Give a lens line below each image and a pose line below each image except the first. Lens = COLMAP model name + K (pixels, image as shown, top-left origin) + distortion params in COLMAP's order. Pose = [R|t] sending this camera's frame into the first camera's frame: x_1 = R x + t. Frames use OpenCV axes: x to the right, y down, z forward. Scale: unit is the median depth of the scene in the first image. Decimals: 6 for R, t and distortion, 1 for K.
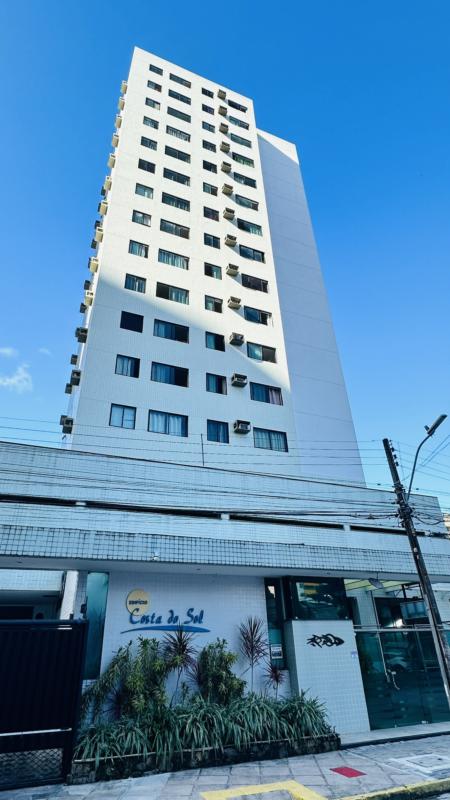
lens RADIAL K [[436.3, 0, 221.3], [0, 436.3, 399.9], [0, 0, 1]] dist [0.000265, -0.000032]
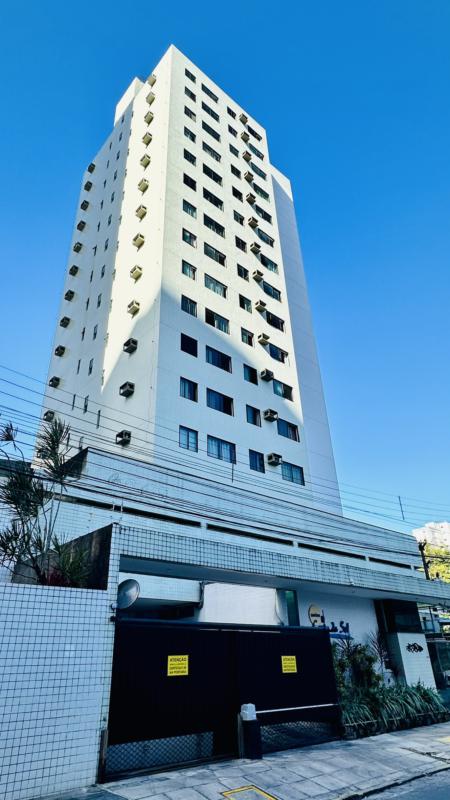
lens RADIAL K [[470.6, 0, 222.6], [0, 470.6, 402.5], [0, 0, 1]] dist [-0.004985, 0.001144]
pose [[0.948811, 0.160505, 0.272021, -0.427453], [-0.163159, 0.986514, -0.012987, -0.043632], [-0.270437, -0.032060, 0.962204, -0.112510]]
